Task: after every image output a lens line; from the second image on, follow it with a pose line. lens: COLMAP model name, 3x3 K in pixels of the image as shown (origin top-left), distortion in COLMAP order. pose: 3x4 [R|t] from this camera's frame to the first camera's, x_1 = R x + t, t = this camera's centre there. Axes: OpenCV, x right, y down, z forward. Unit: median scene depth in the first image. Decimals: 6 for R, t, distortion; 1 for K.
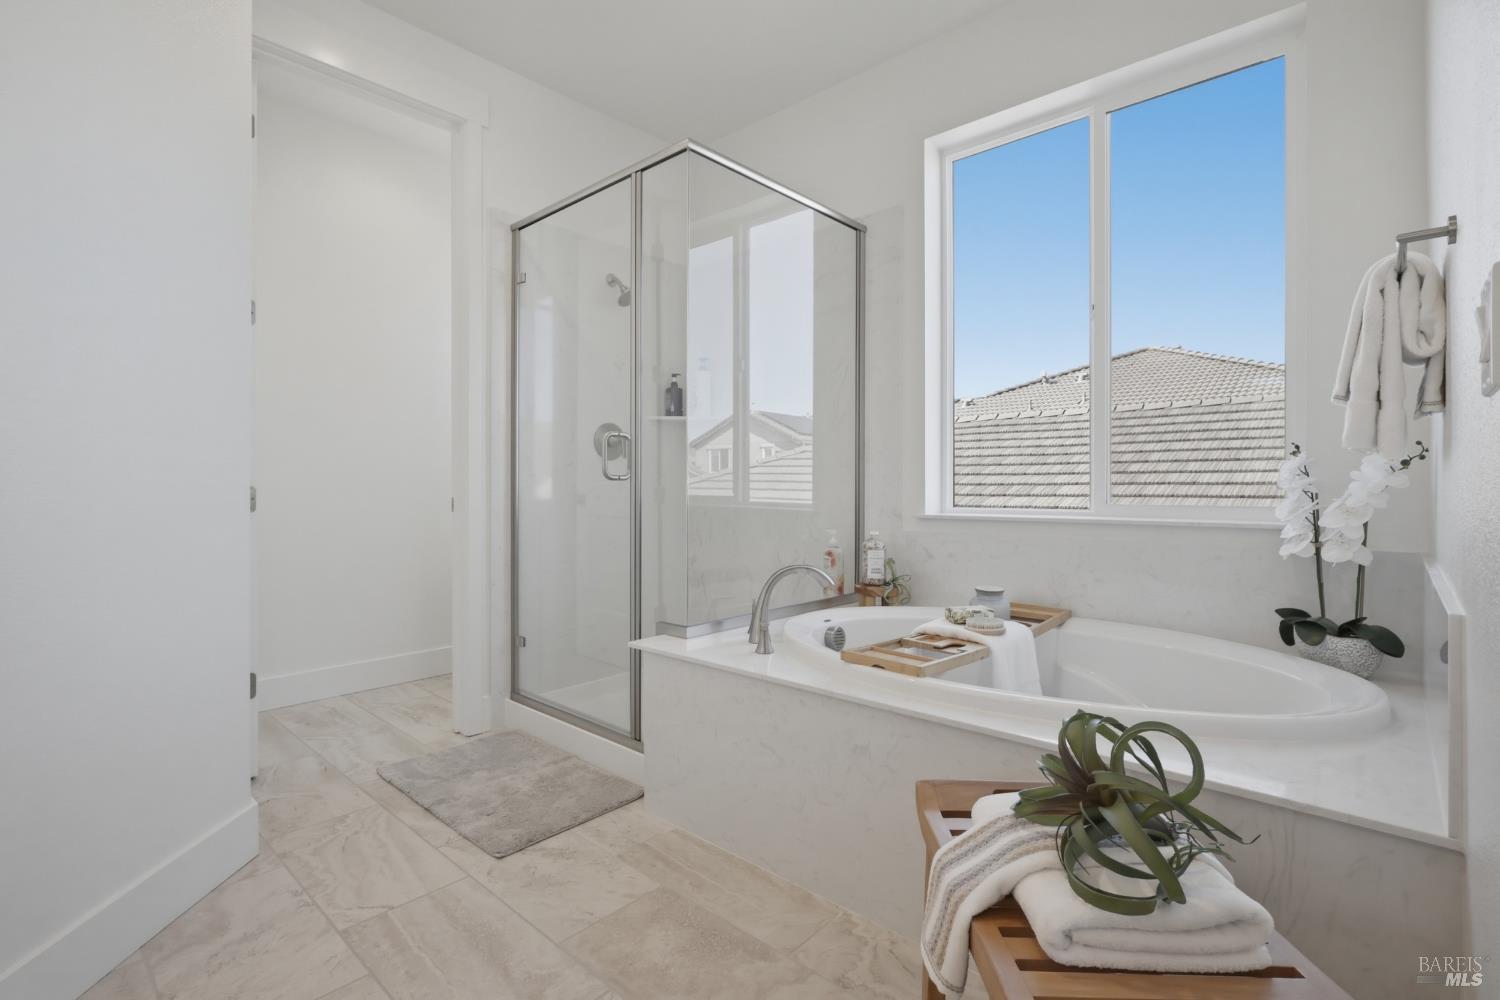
lens RADIAL K [[699.1, 0, 751.9], [0, 699.1, 484.5], [0, 0, 1]] dist [0.003037, 0.000744]
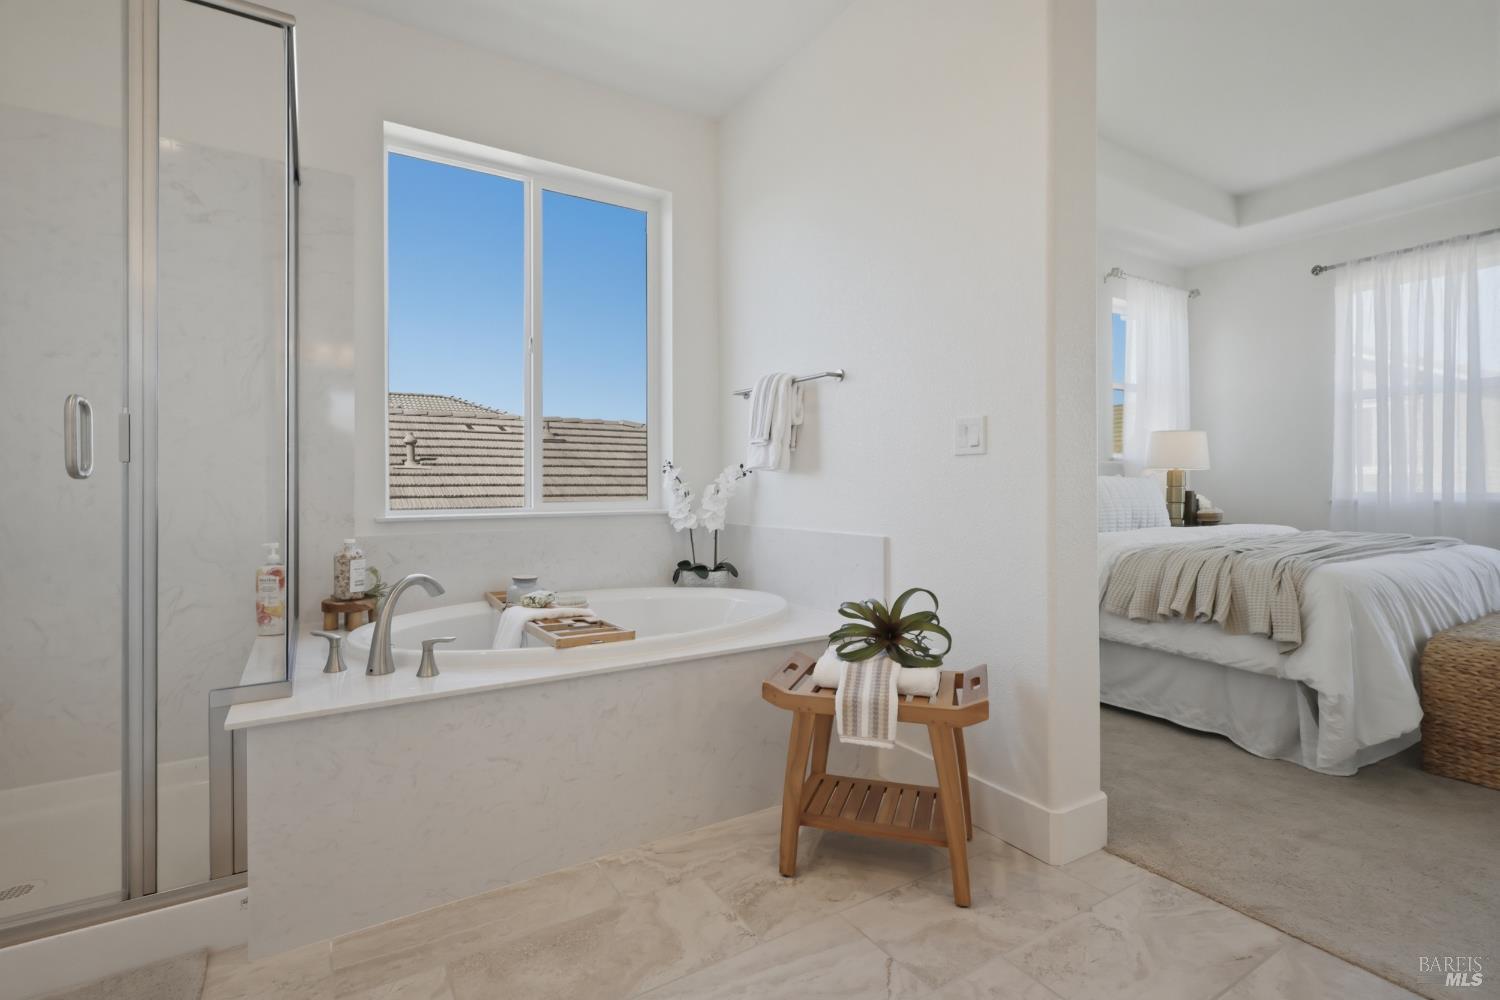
lens RADIAL K [[700.0, 0, 753.0], [0, 700.0, 490.4], [0, 0, 1]] dist [-0.000978, 0.000593]
pose [[0.268080, -0.003869, 0.963389, -0.621403], [0.002594, 0.999991, 0.003295, 0.004853], [-0.963393, 0.001616, 0.268088, 0.315858]]
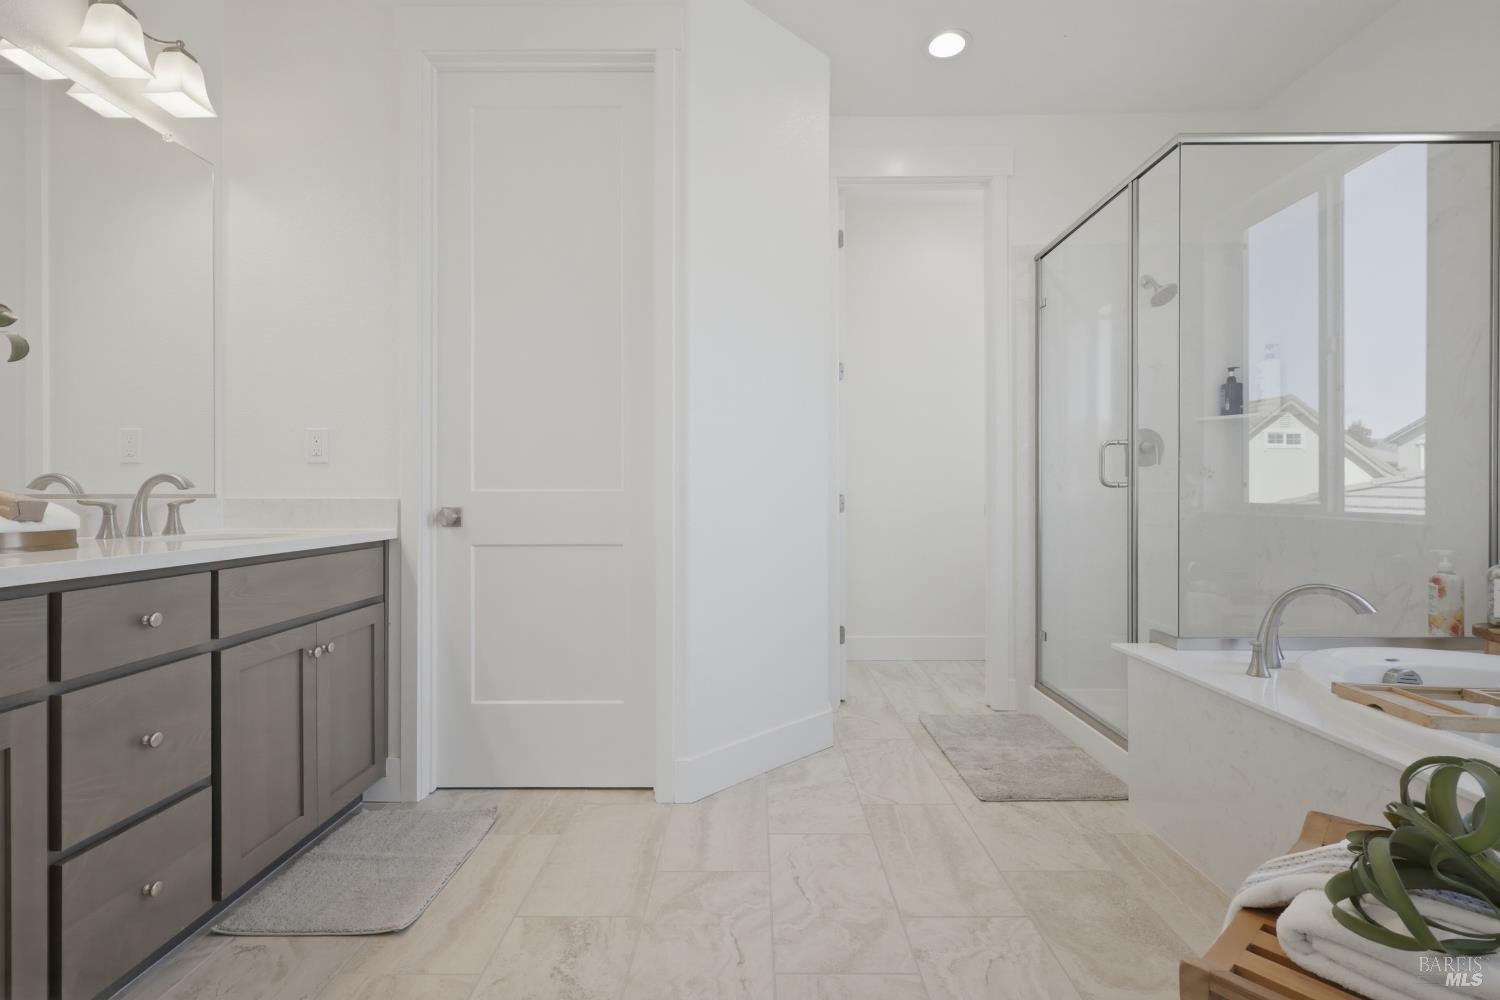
lens RADIAL K [[700.0, 0, 753.0], [0, 700.0, 490.4], [0, 0, 1]] dist [-0.000978, 0.000593]
pose [[0.670712, -0.007202, -0.741683, 0.220821], [0.004871, 0.999974, -0.005306, 0.001117], [0.741702, -0.000054, 0.670730, -0.084614]]
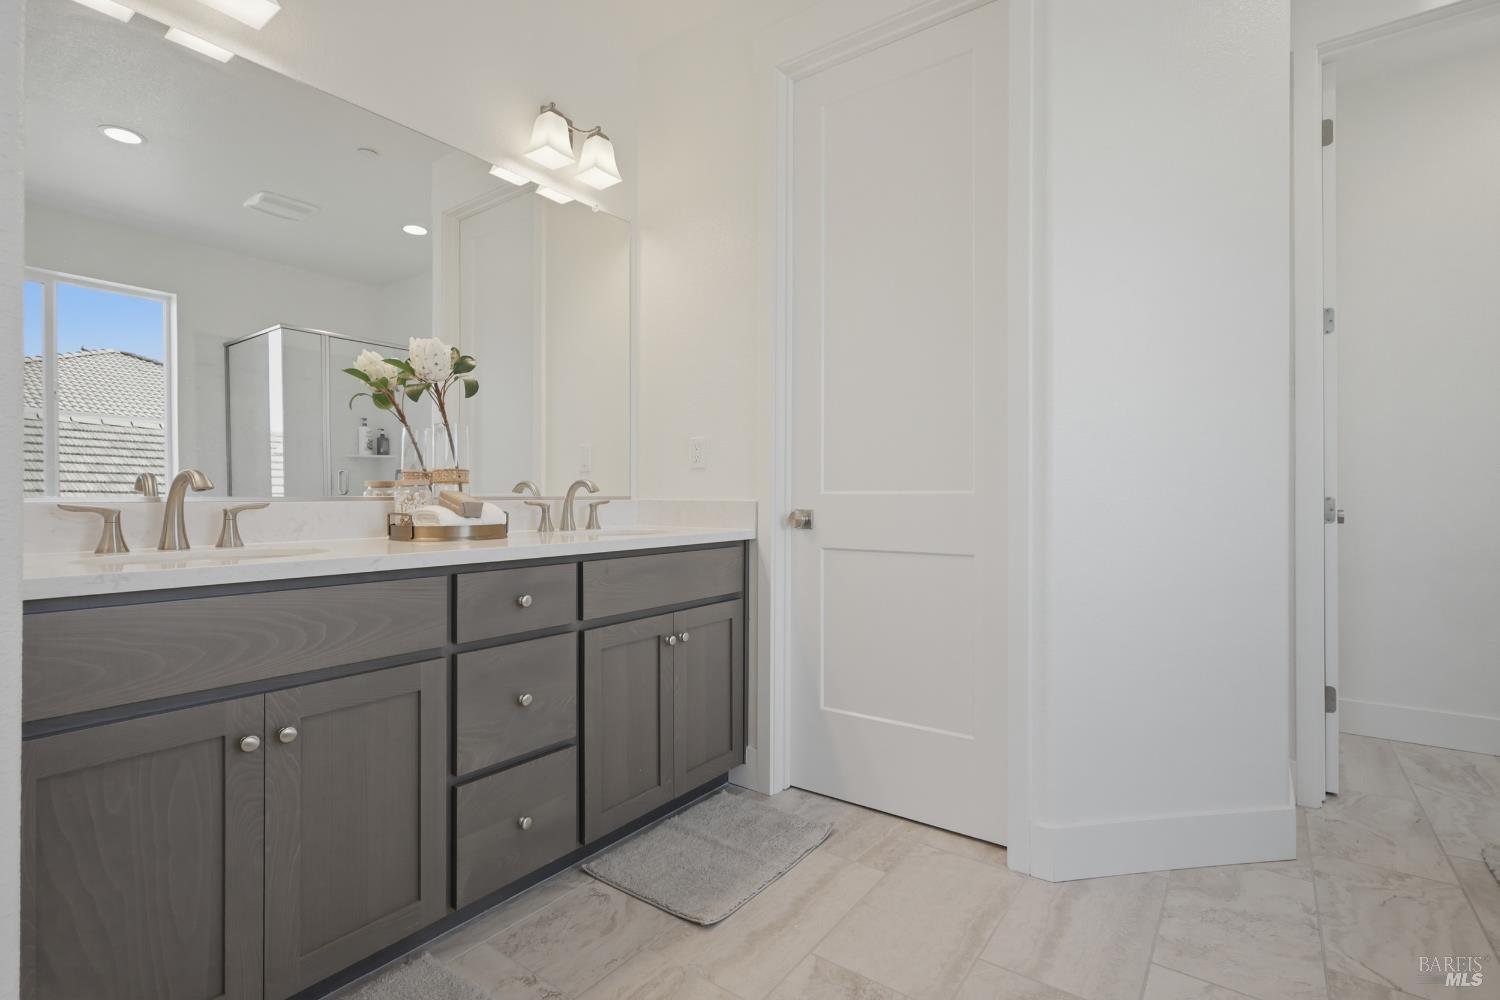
lens RADIAL K [[700.0, 0, 753.0], [0, 700.0, 490.4], [0, 0, 1]] dist [-0.000978, 0.000593]
pose [[0.108701, -0.009680, -0.994027, 0.182633], [0.003349, 0.999950, -0.009372, -0.000697], [0.994069, -0.002310, 0.108728, 0.086649]]
